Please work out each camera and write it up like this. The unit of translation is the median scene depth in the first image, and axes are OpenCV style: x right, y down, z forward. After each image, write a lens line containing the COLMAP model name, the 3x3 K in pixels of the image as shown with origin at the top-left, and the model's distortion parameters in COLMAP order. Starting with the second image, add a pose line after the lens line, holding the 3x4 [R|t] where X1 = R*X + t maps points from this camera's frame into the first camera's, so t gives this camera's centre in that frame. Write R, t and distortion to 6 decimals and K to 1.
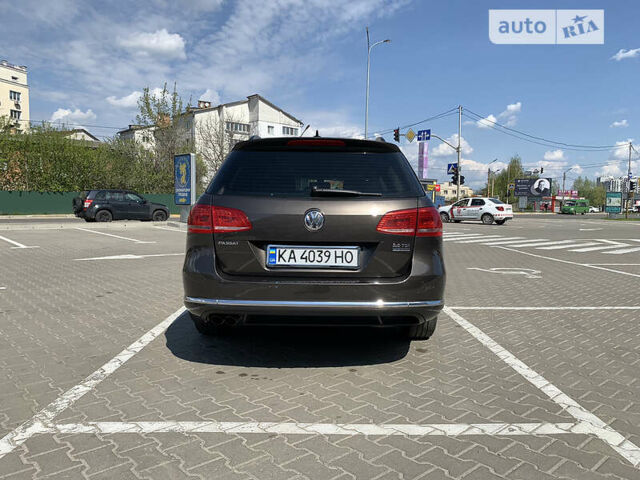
lens RADIAL K [[482.6, 0, 318.2], [0, 482.6, 235.3], [0, 0, 1]] dist [0.050723, -0.056980]
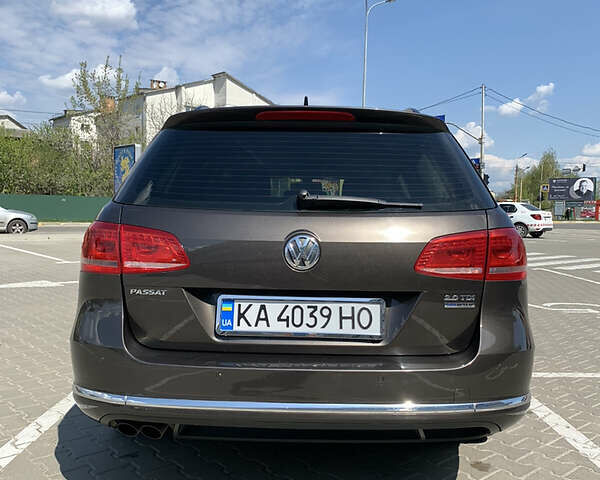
lens RADIAL K [[607.3, 0, 299.0], [0, 607.3, 239.9], [0, 0, 1]] dist [0.033777, 0.000000]
pose [[0.999995, 0.002608, -0.001917, -0.009270], [-0.002635, 0.999895, -0.014260, -0.029497], [0.001880, 0.014265, 0.999896, 0.256743]]
